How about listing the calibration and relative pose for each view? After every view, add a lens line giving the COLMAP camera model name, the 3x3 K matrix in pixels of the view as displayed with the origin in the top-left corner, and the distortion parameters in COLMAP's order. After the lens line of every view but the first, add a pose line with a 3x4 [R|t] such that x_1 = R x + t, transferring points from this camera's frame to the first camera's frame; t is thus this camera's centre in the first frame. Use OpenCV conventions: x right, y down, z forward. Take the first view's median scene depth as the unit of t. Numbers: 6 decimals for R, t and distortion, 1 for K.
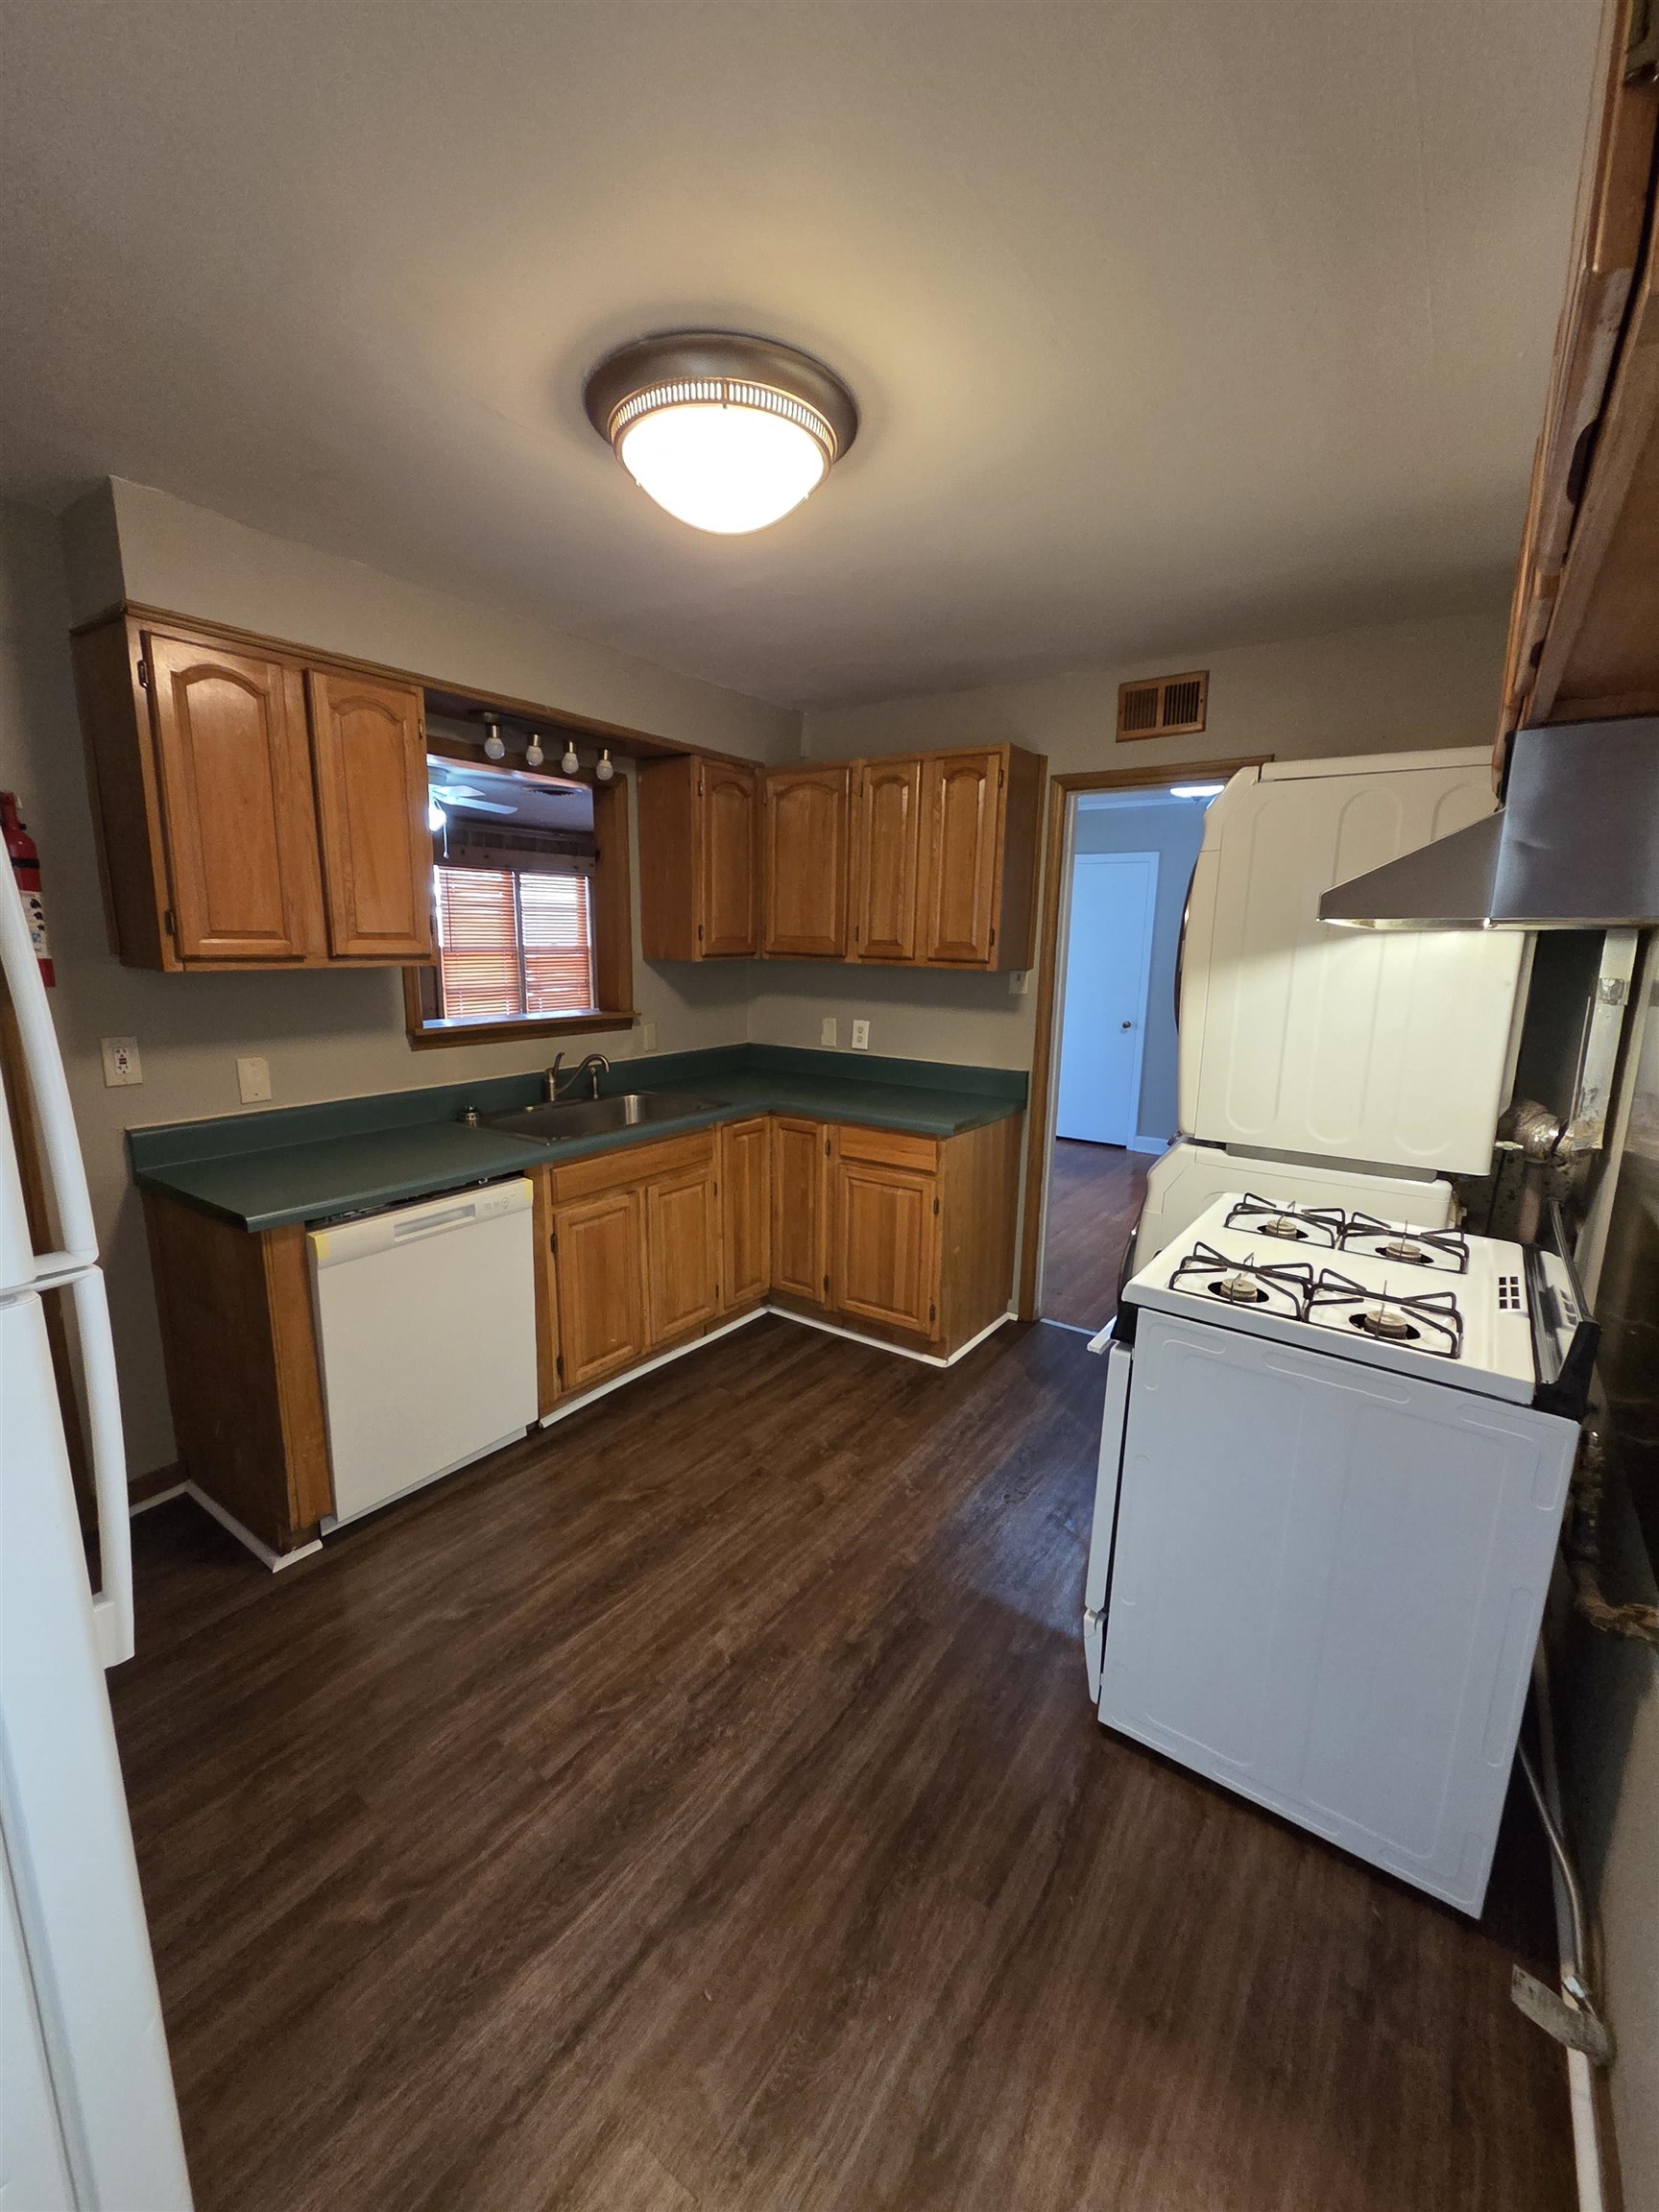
lens RADIAL K [[902.3, 0, 823.7], [0, 902.3, 1107.5], [0, 0, 1]] dist [-0.000249, -0.000101]
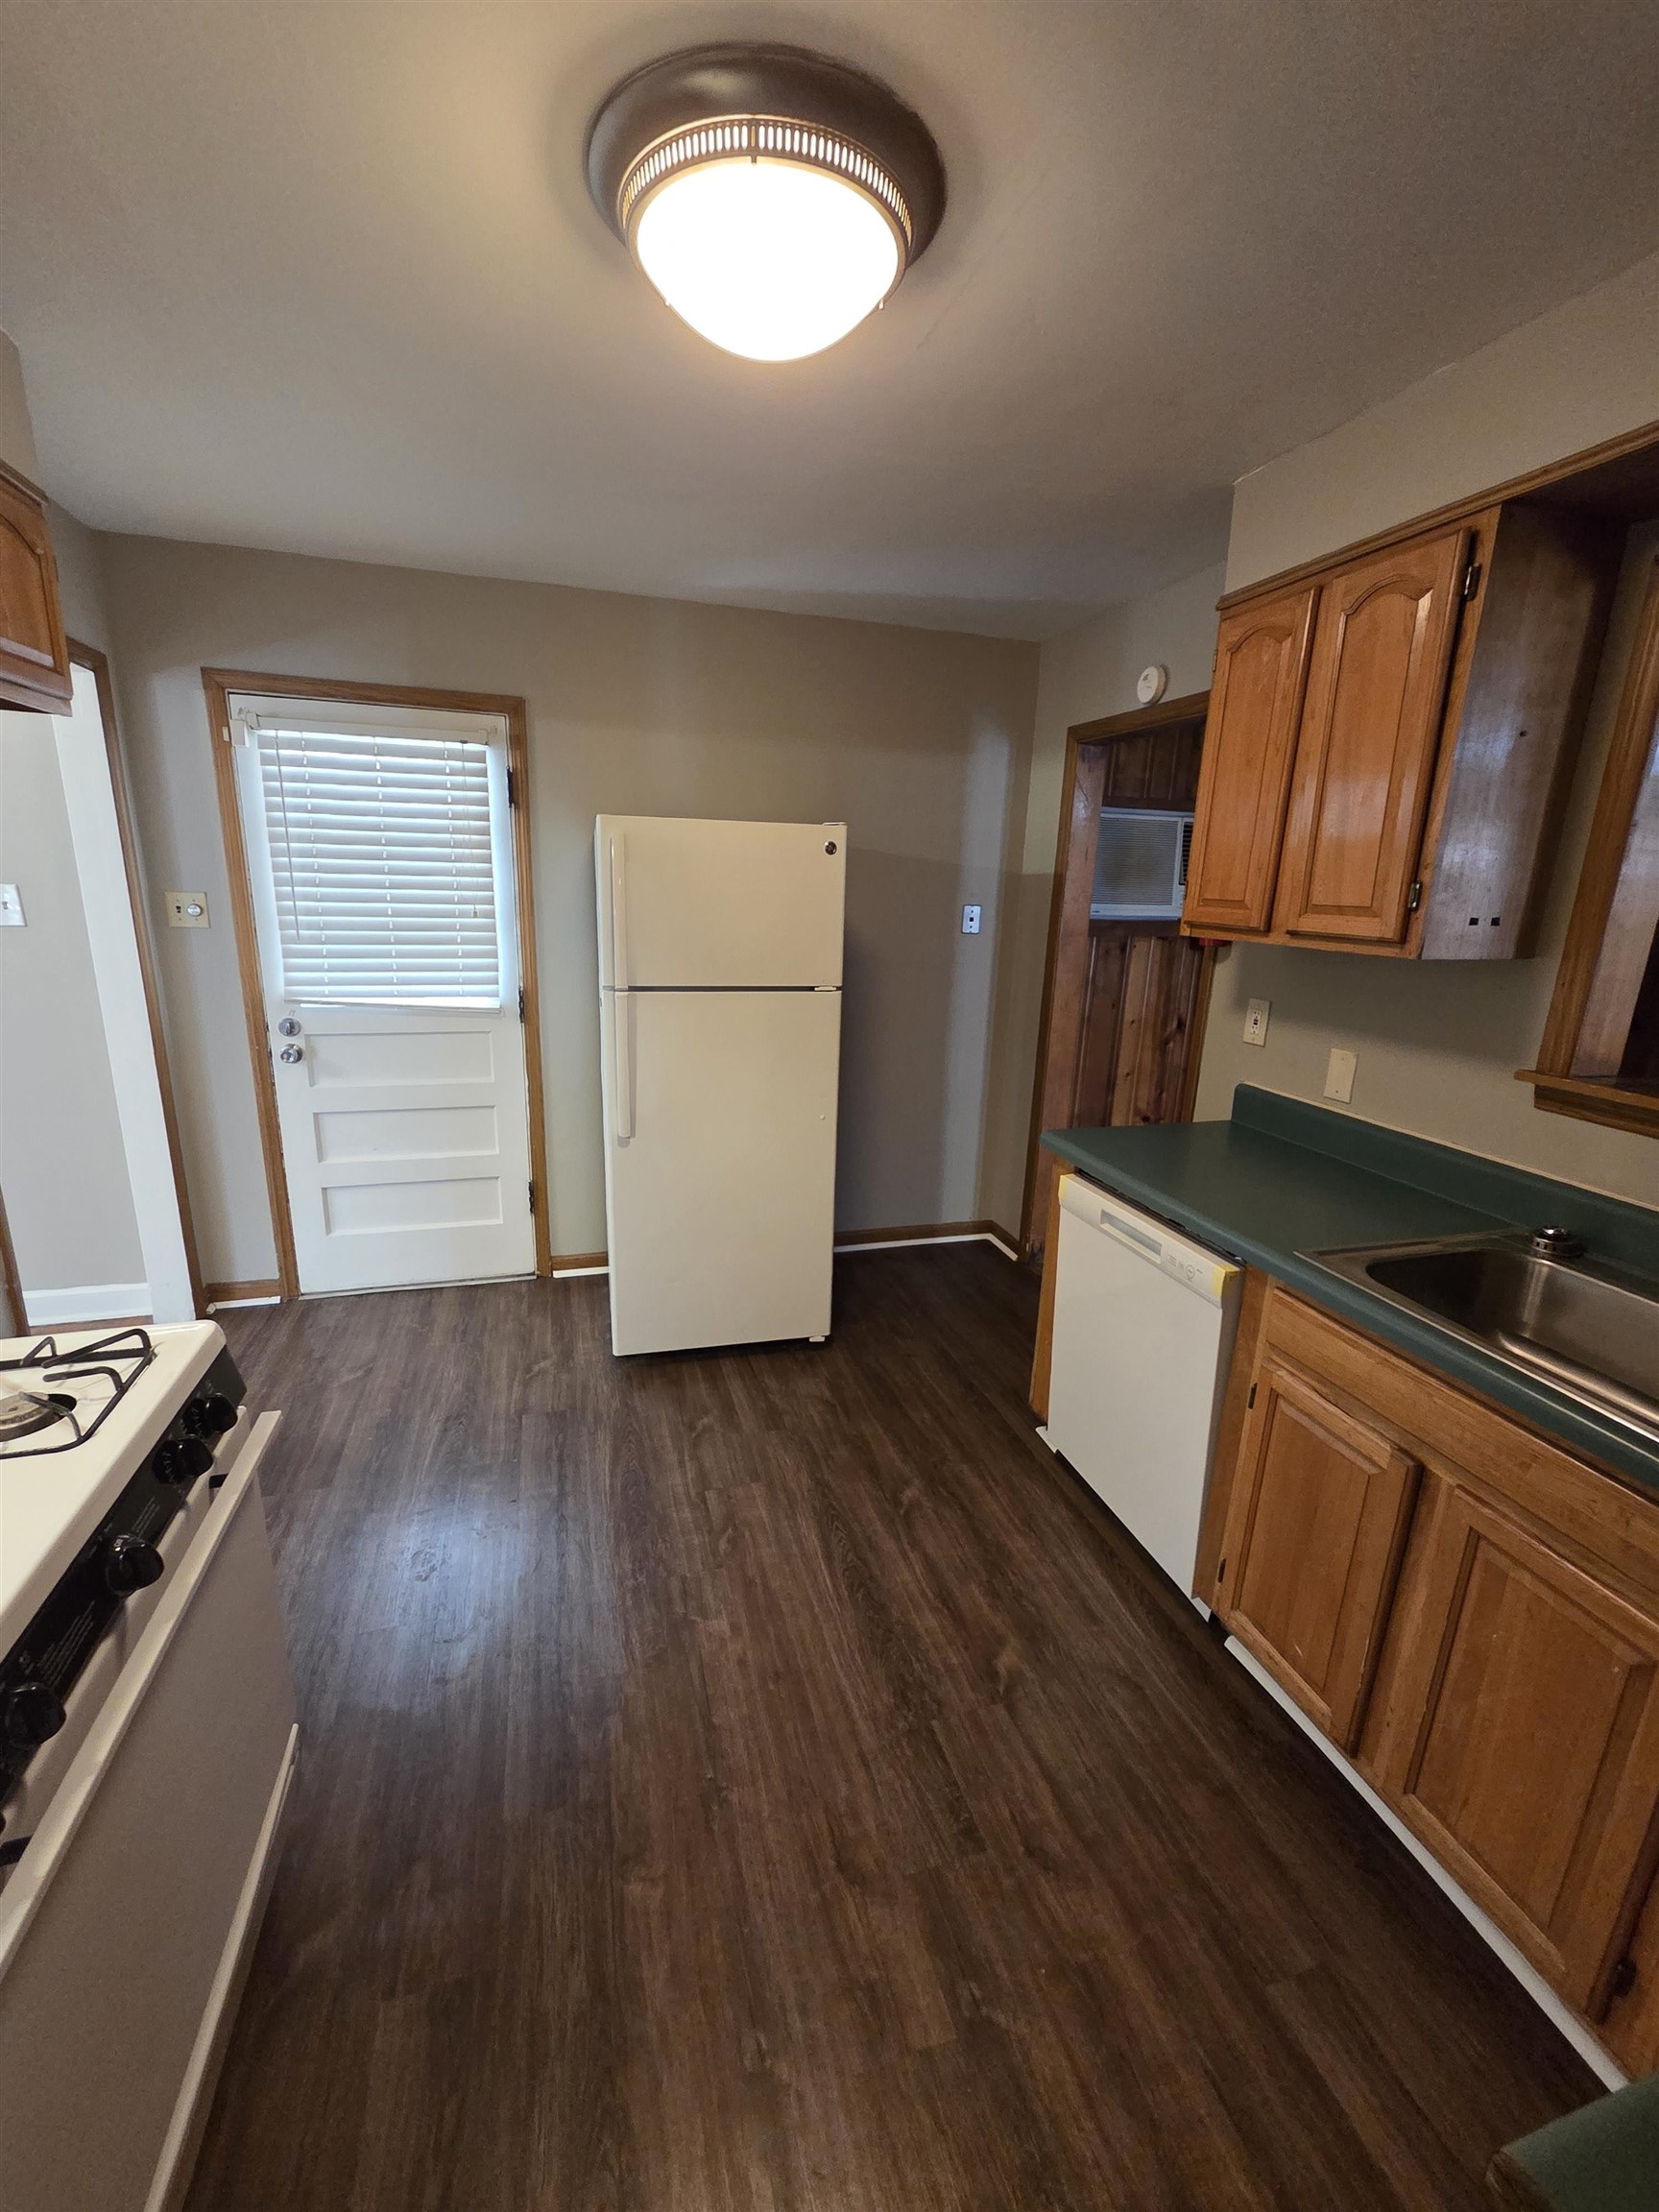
lens RADIAL K [[902.3, 0, 823.7], [0, 902.3, 1107.5], [0, 0, 1]] dist [-0.000249, -0.000101]
pose [[-0.623333, 0.156846, -0.766064, 0.407411], [-0.192054, 0.918961, 0.344421, -0.232607], [0.758004, 0.361815, -0.542696, 1.233370]]
